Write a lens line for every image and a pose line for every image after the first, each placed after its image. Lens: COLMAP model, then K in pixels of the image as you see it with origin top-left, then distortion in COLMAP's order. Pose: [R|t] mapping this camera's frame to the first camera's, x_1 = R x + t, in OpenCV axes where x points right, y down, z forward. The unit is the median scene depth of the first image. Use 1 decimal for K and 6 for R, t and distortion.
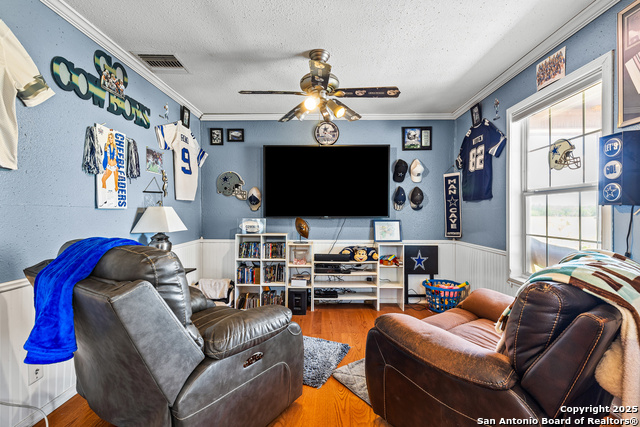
lens RADIAL K [[288.1, 0, 322.5], [0, 288.1, 214.1], [0, 0, 1]] dist [0.002188, -0.000317]
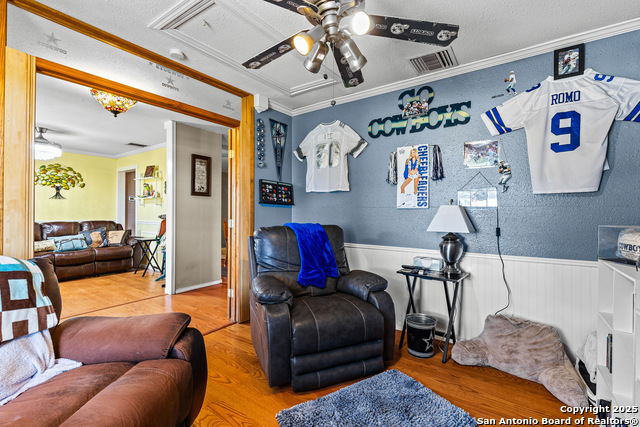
lens RADIAL K [[288.1, 0, 323.1], [0, 288.1, 213.0], [0, 0, 1]] dist [0.002188, -0.000317]
pose [[-0.545822, -0.001862, -0.837899, 0.541505], [-0.004646, 0.999989, 0.000804, 0.001872], [0.837888, 0.004331, -0.545825, 1.351430]]
